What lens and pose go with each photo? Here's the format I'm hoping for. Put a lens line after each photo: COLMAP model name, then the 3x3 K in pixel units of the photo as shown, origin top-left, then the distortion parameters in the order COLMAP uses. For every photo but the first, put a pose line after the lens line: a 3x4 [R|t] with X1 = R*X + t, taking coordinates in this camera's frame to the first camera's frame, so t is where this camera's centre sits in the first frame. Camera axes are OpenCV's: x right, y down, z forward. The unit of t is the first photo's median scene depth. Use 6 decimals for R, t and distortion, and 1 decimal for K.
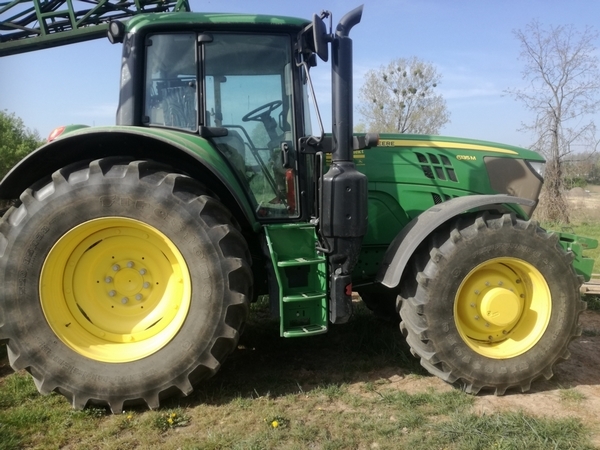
lens RADIAL K [[485.8, 0, 296.6], [0, 485.8, 224.3], [0, 0, 1]] dist [0.053242, -0.065339]
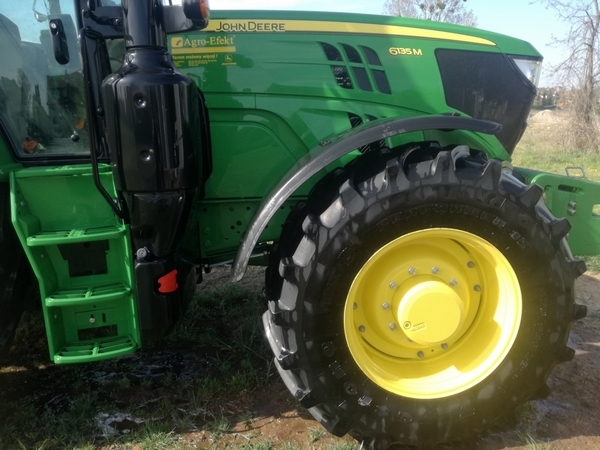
lens RADIAL K [[485.8, 0, 298.7], [0, 485.8, 225.4], [0, 0, 1]] dist [0.053242, -0.065339]
pose [[0.999144, 0.005467, -0.041012, 0.286447], [0.000602, 0.989207, 0.146526, -0.017707], [0.041371, -0.146425, 0.988356, 0.445746]]
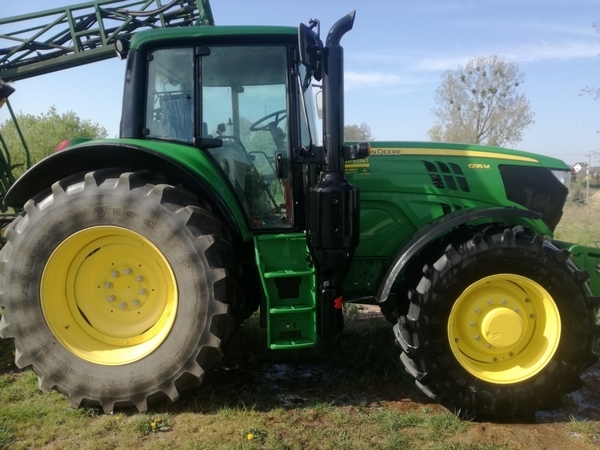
lens RADIAL K [[485.8, 0, 296.1], [0, 485.8, 226.0], [0, 0, 1]] dist [0.053242, -0.065339]
pose [[0.988558, 0.014056, -0.150183, 0.168227], [-0.014885, 0.999880, -0.004399, -0.014879], [0.150103, 0.006585, 0.988648, 0.023606]]
